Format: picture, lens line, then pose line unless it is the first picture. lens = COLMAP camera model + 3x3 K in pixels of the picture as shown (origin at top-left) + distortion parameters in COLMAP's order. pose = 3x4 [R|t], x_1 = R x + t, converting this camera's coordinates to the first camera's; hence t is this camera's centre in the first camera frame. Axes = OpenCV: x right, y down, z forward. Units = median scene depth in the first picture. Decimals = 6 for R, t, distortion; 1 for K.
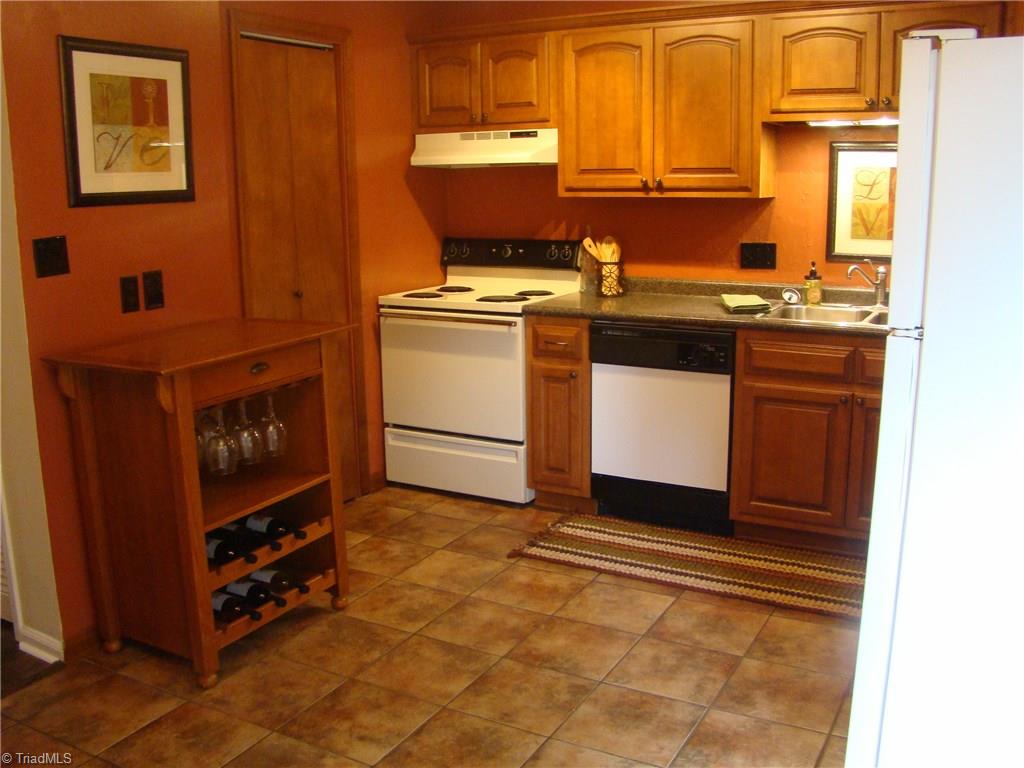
lens RADIAL K [[952.3, 0, 512.0], [0, 952.3, 384.0], [0, 0, 1]] dist [-0.167923, 0.086959]
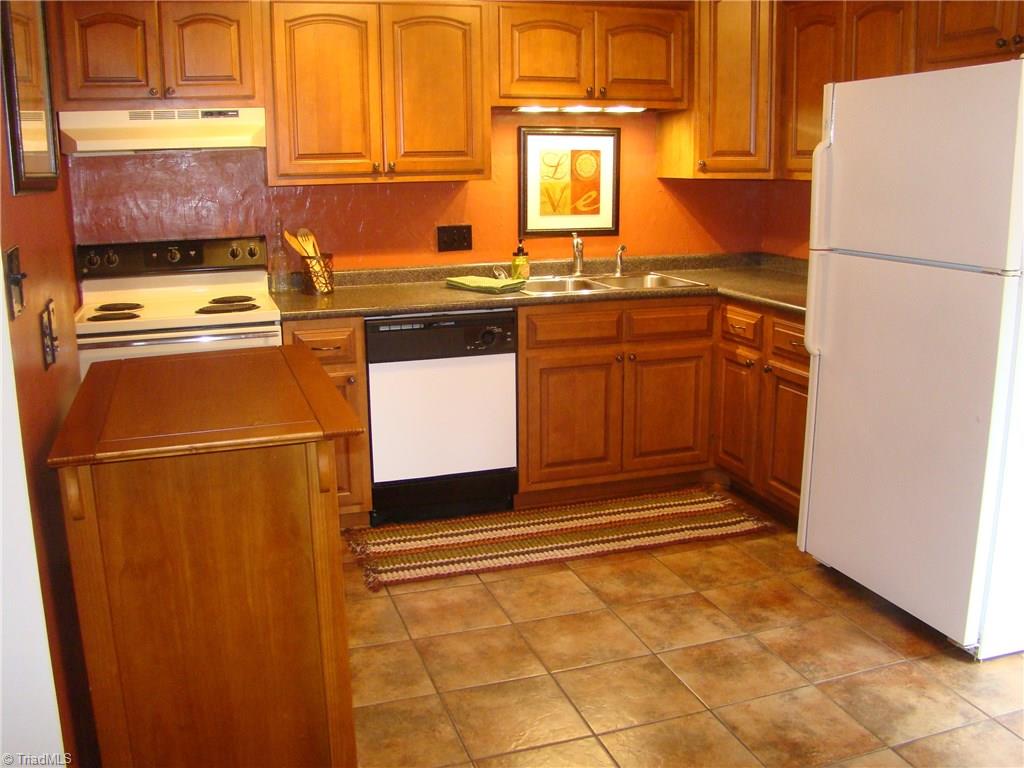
lens RADIAL K [[952.3, 0, 512.0], [0, 952.3, 384.0], [0, 0, 1]] dist [-0.167923, 0.086959]
pose [[0.677959, -0.160778, 0.717302, -0.491299], [0.156084, 0.985023, 0.073262, -0.049674], [-0.718338, 0.062291, 0.692900, 0.272935]]
